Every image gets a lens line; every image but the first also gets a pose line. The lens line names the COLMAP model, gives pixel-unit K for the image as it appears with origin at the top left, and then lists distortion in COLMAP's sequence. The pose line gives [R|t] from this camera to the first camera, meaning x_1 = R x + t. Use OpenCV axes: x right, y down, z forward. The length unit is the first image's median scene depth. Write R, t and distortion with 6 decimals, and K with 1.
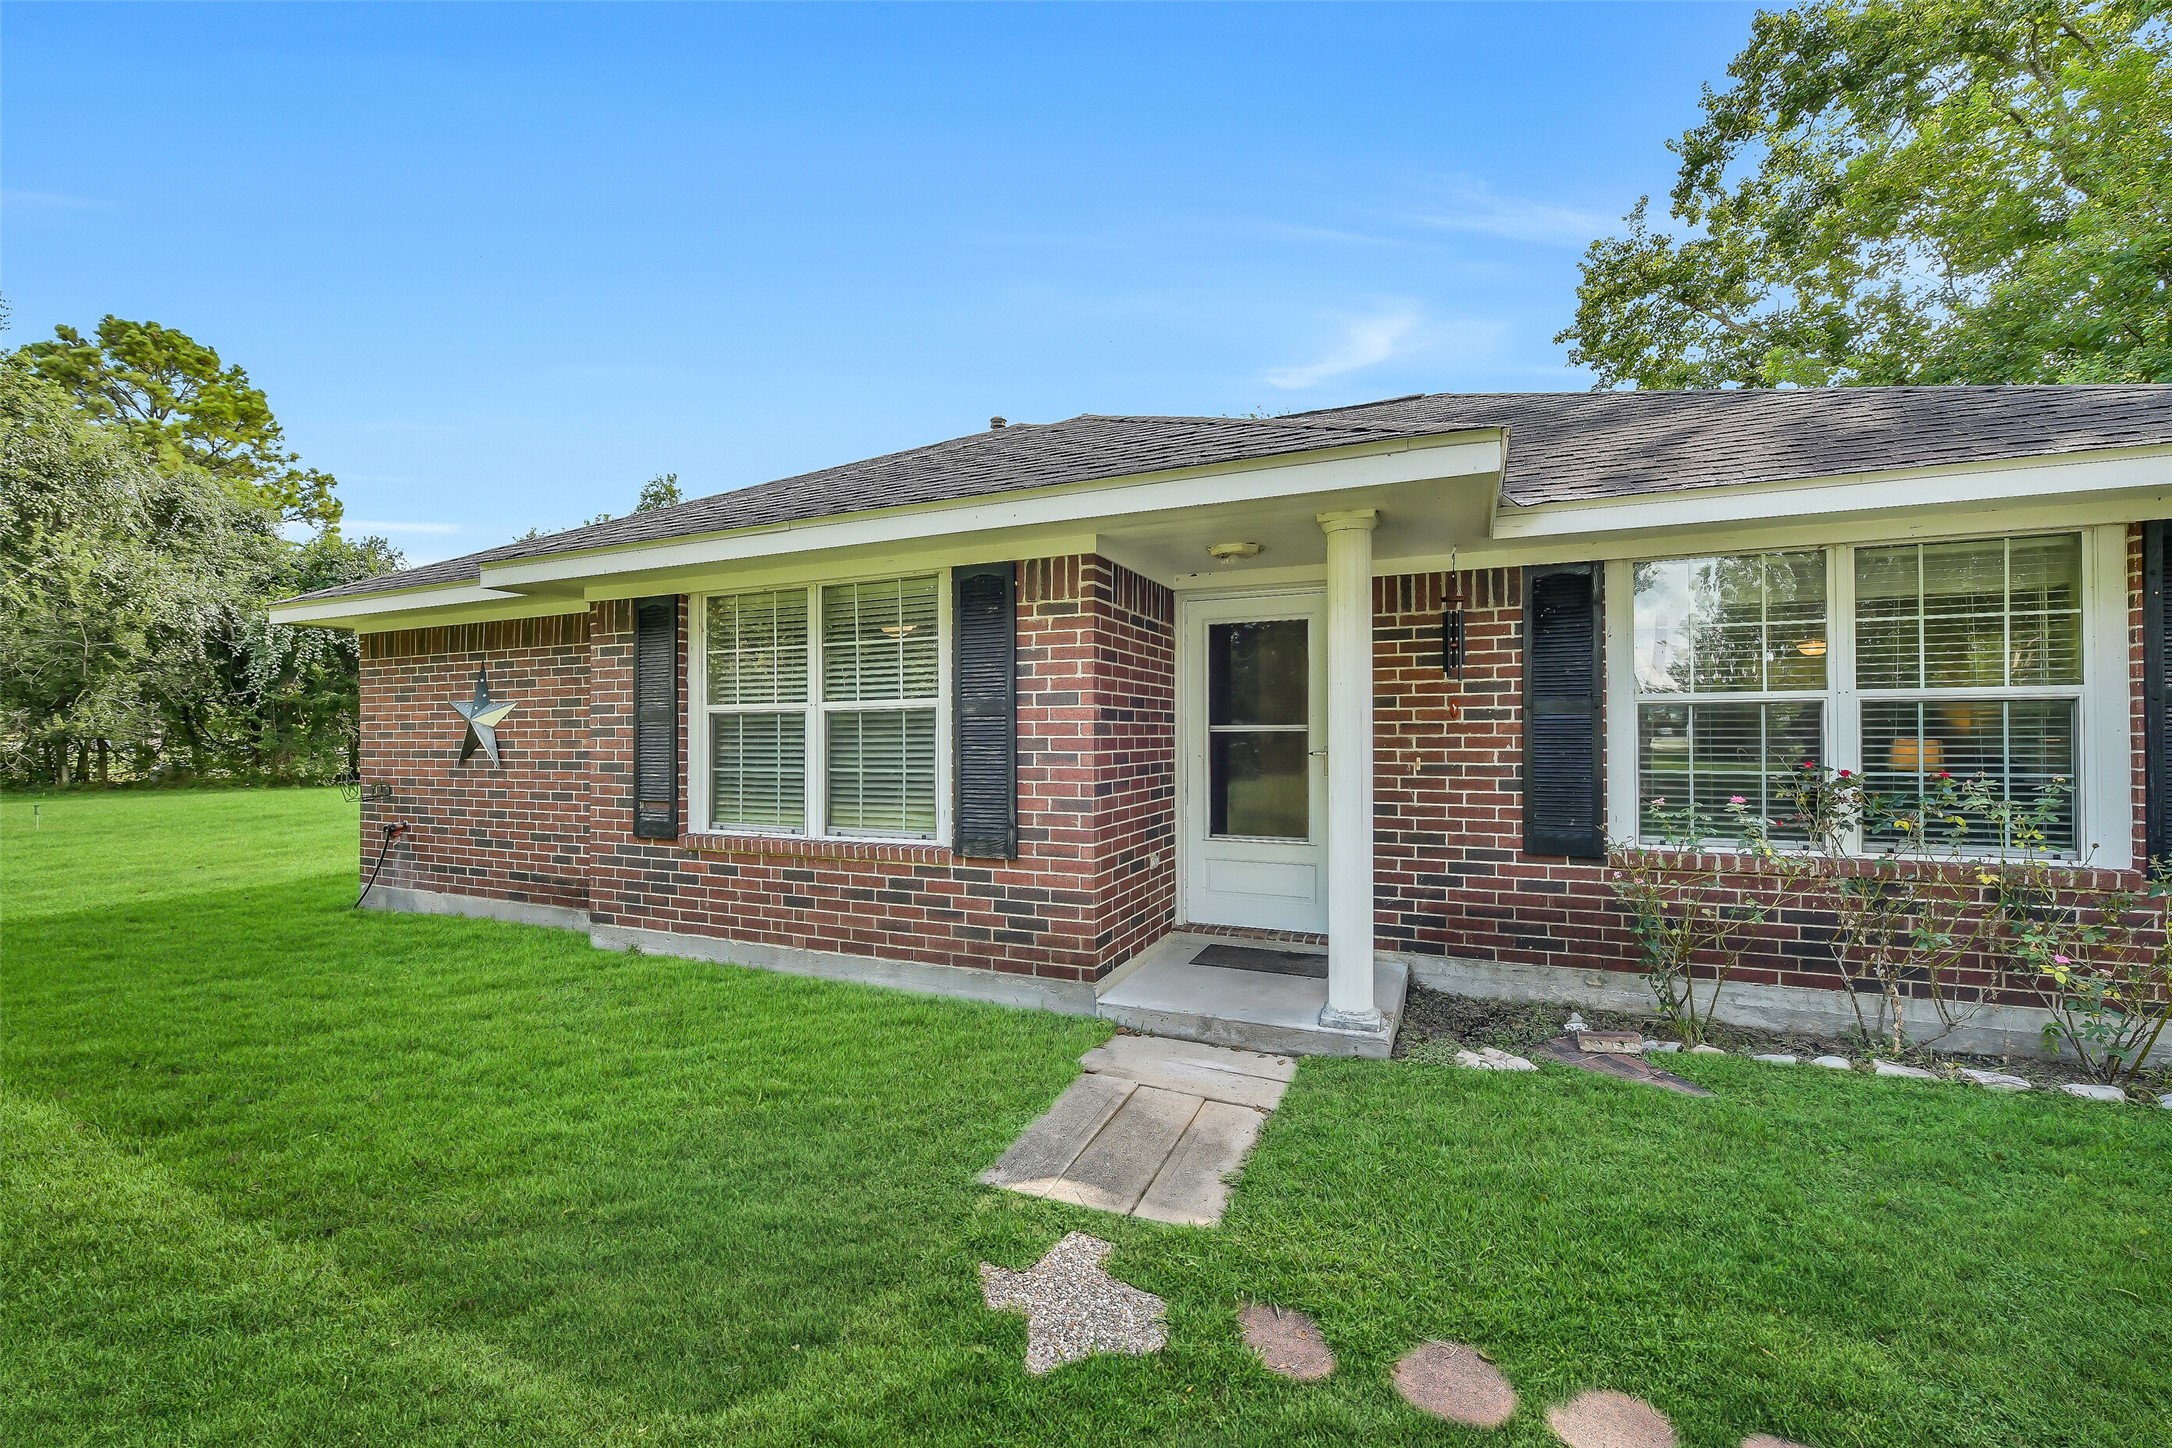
lens RADIAL K [[871.7, 0, 1086.0], [0, 871.7, 724.0], [0, 0, 1]] dist [-0.012723, 0.005998]
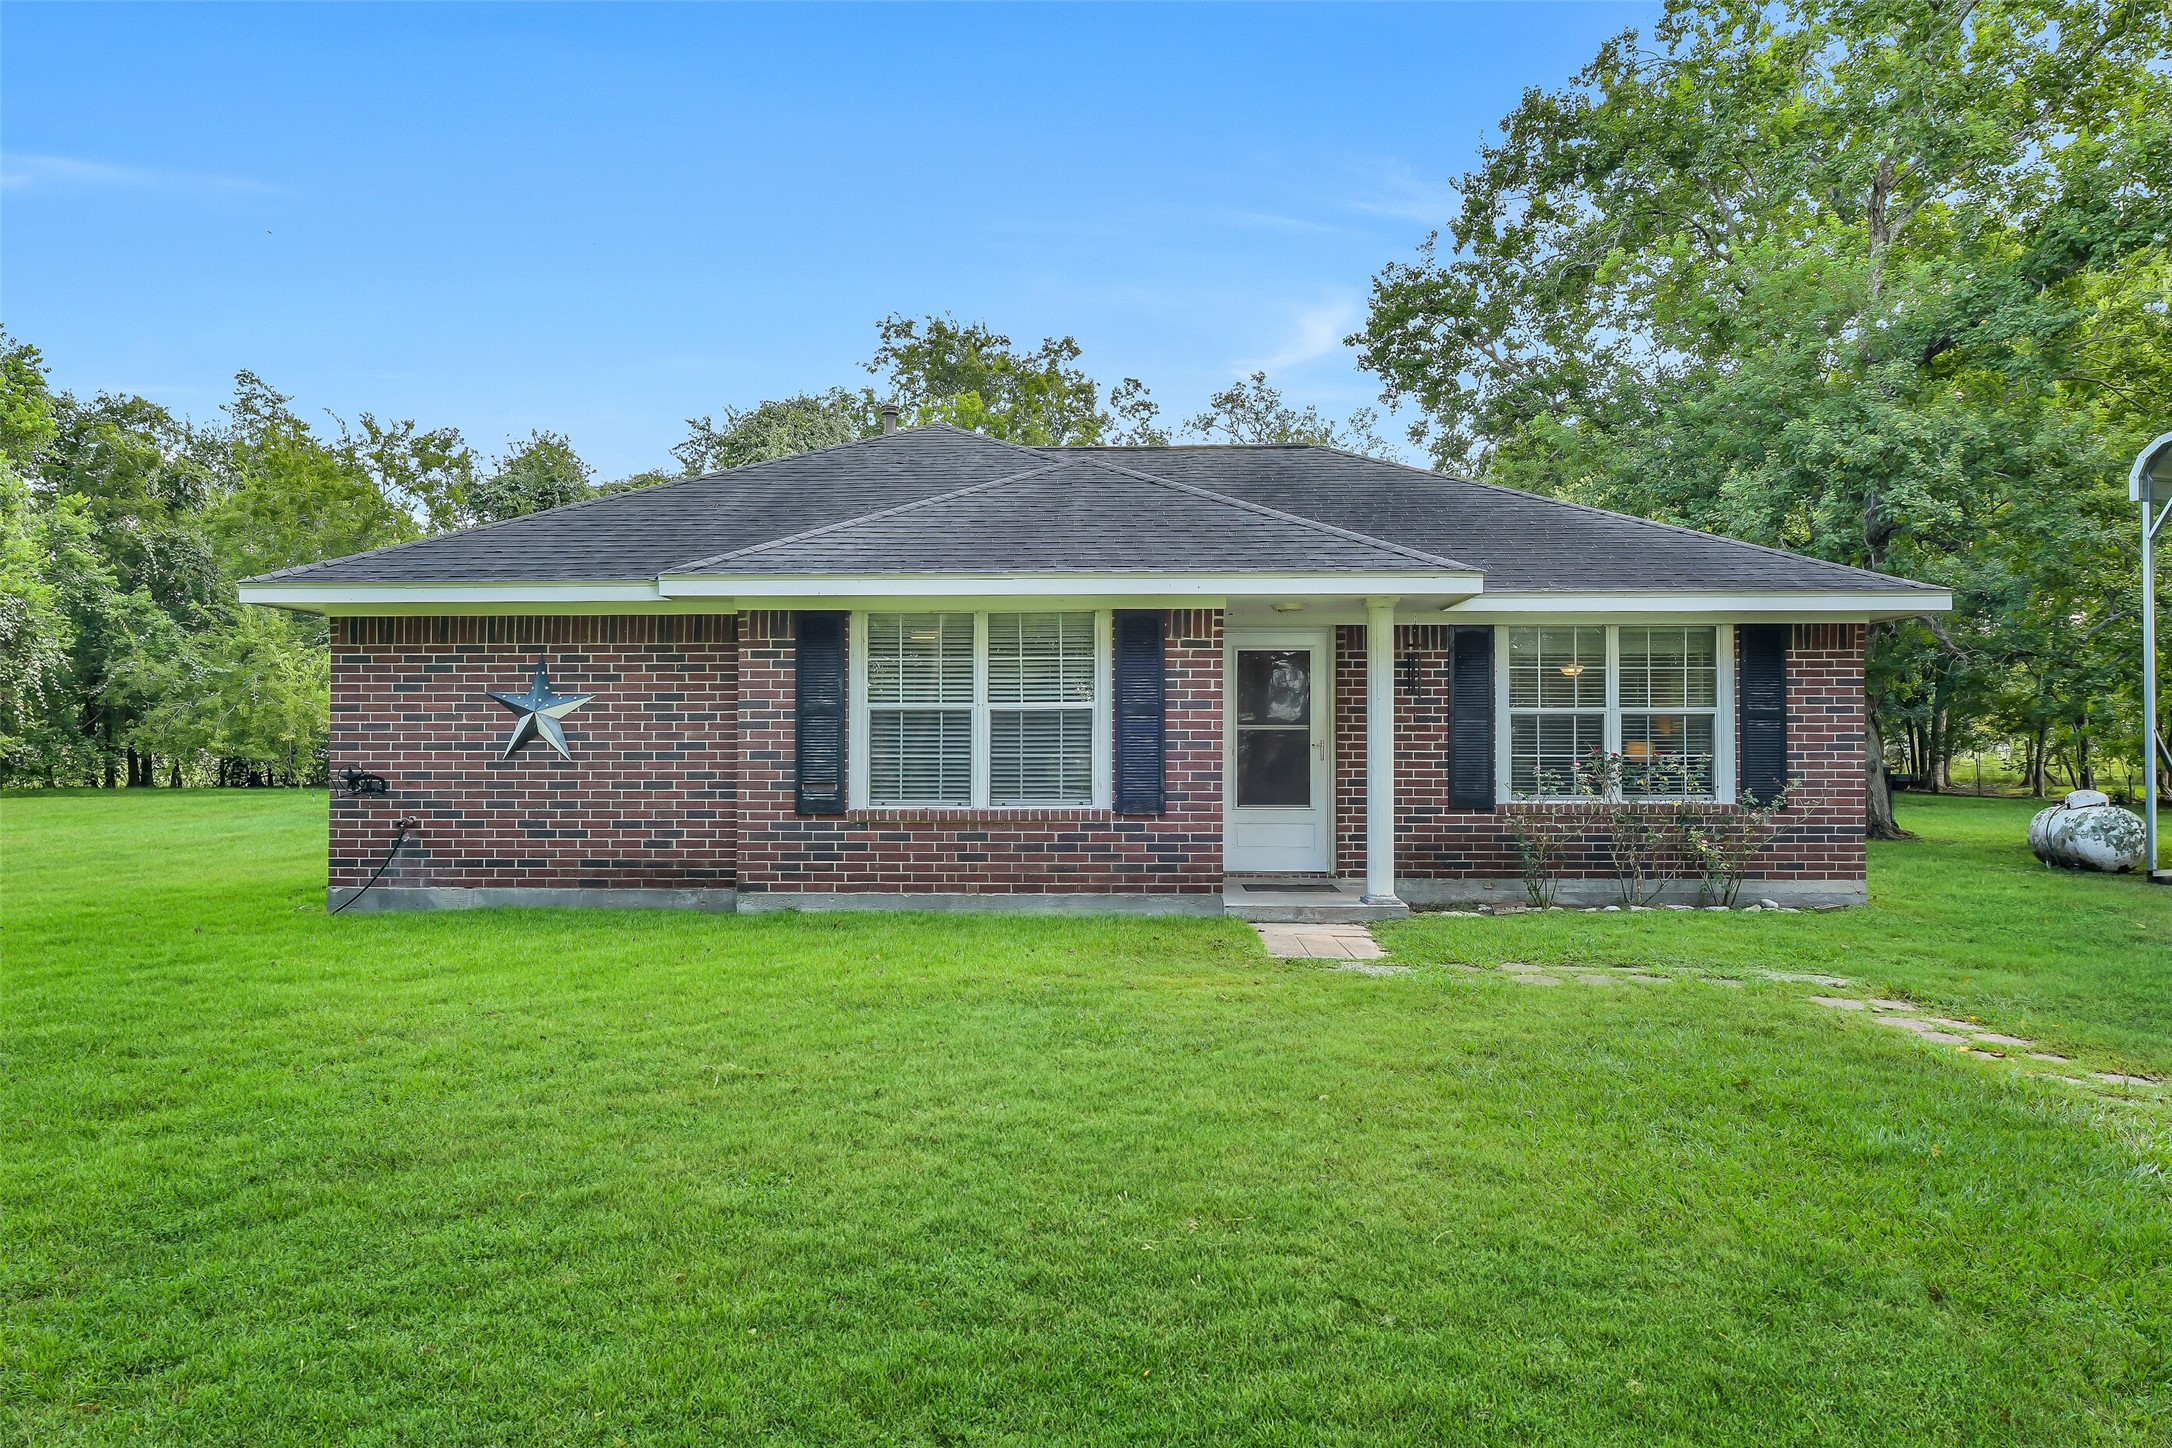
lens RADIAL K [[1305.8, 0, 1086.0], [0, 1305.8, 724.0], [0, 0, 1]] dist [0.005938, -0.001166]
pose [[0.928870, 0.011675, 0.370221, -0.918343], [-0.009635, 0.999927, -0.007359, 0.019583], [-0.370280, 0.003268, 0.928915, -0.887436]]
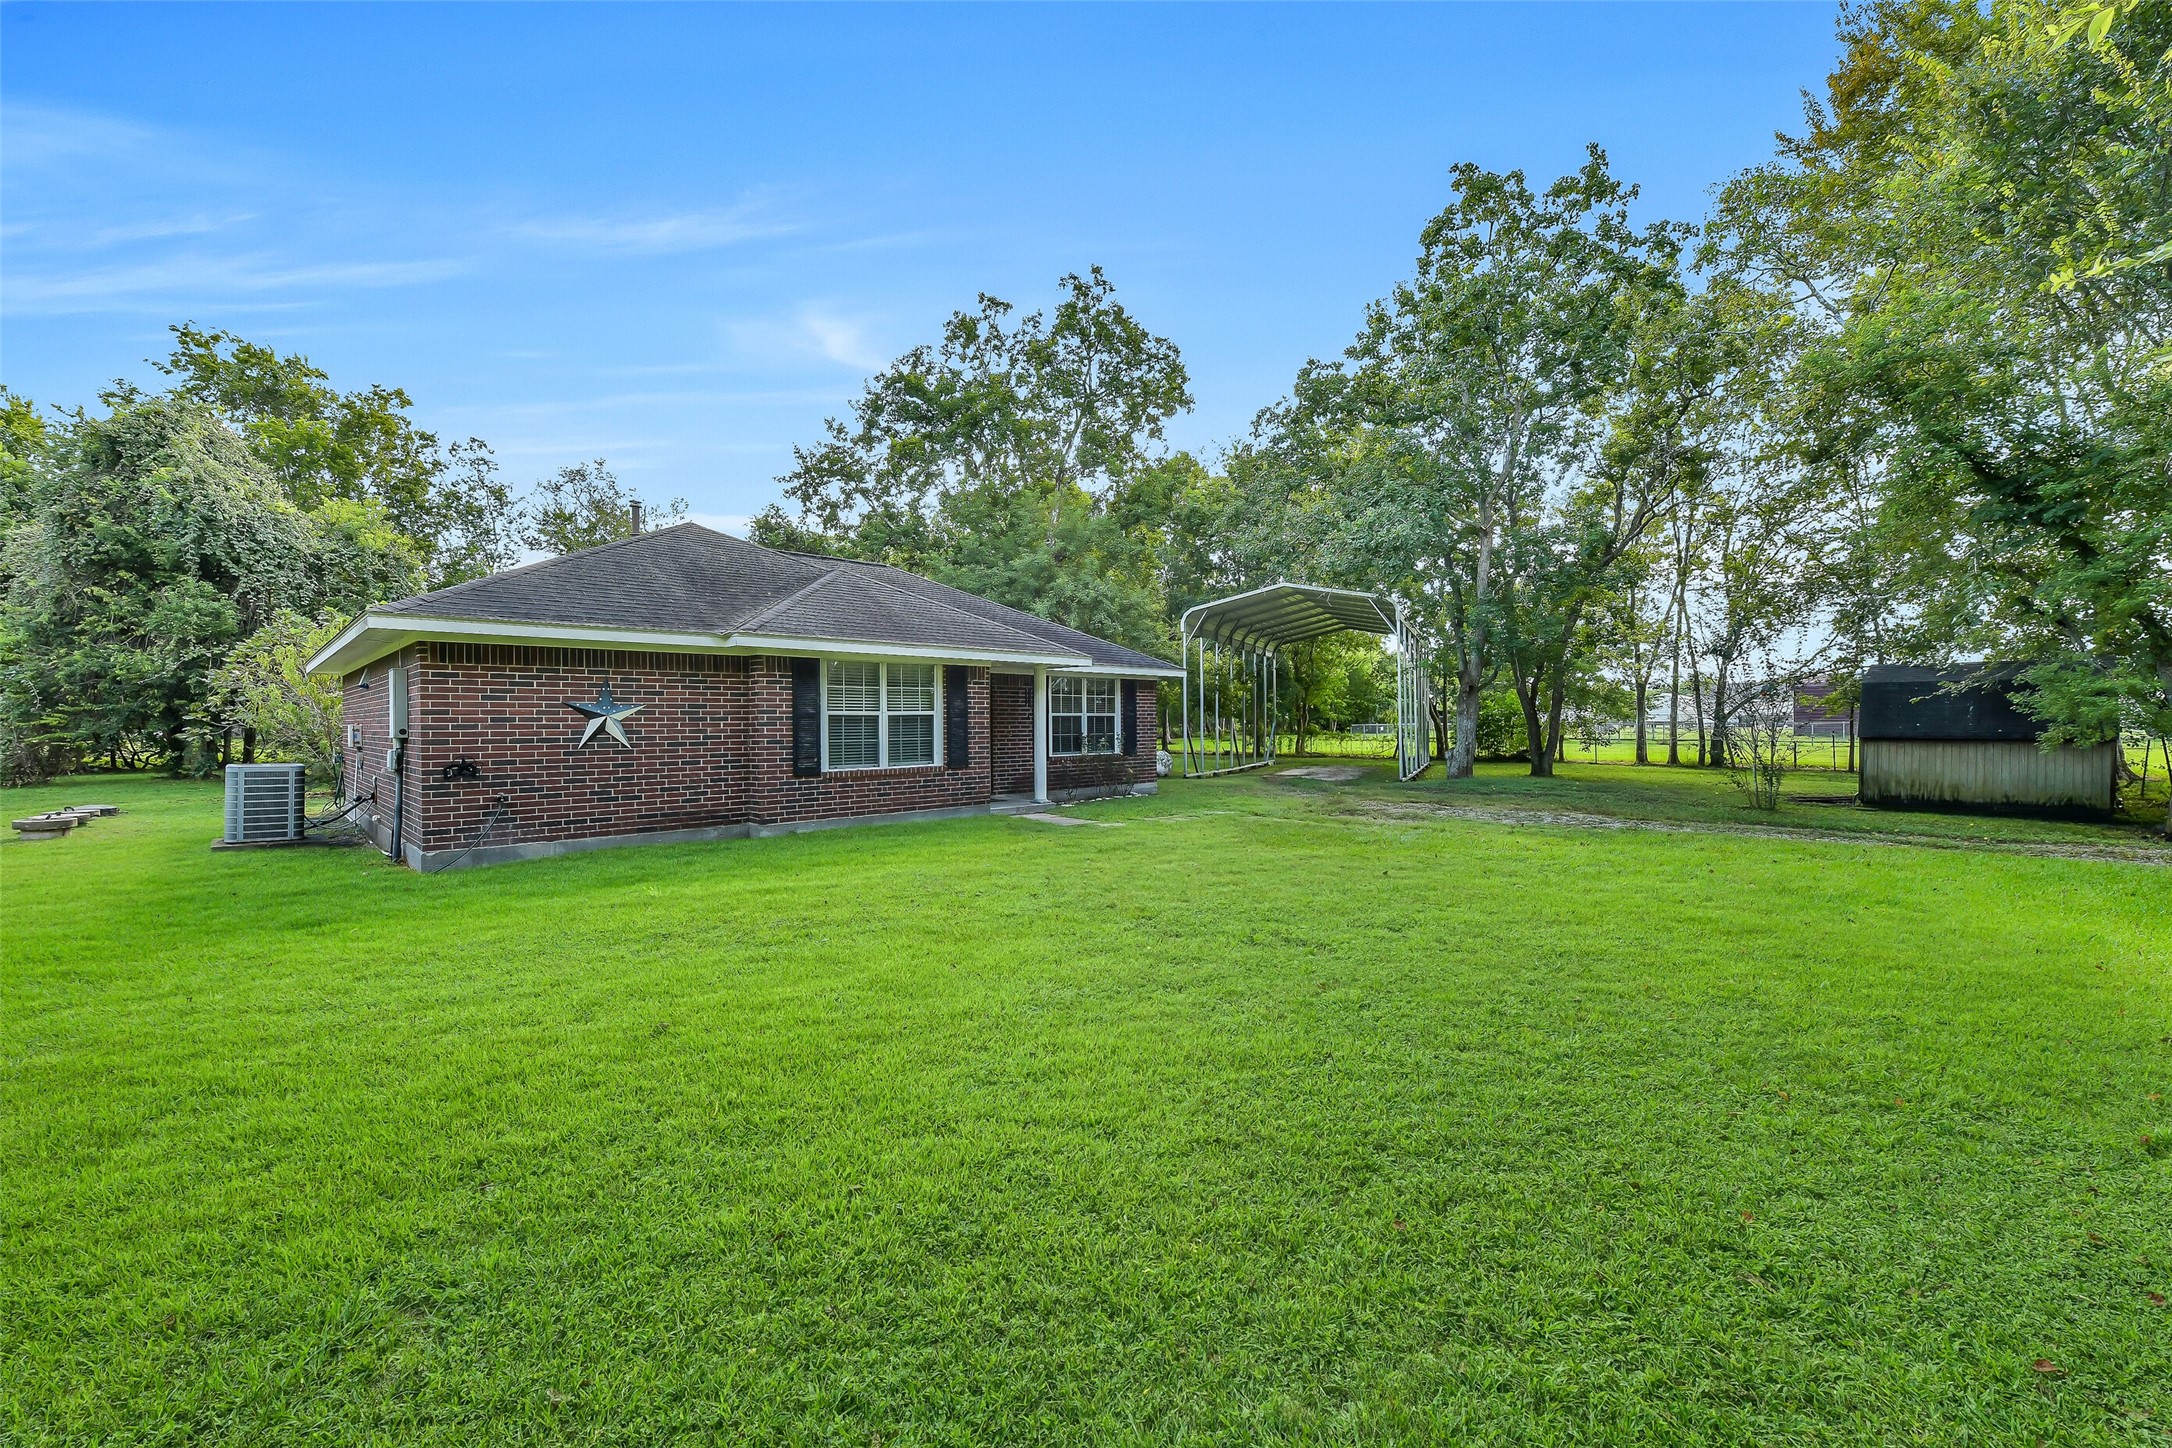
lens RADIAL K [[870.8, 0, 1086.0], [0, 870.8, 724.0], [0, 0, 1]] dist [-0.000715, -0.000248]
pose [[0.369436, -0.000291, 0.929256, -2.424642], [-0.007124, 0.999970, 0.003145, -0.001909], [-0.929229, -0.007782, 0.369423, -0.416386]]
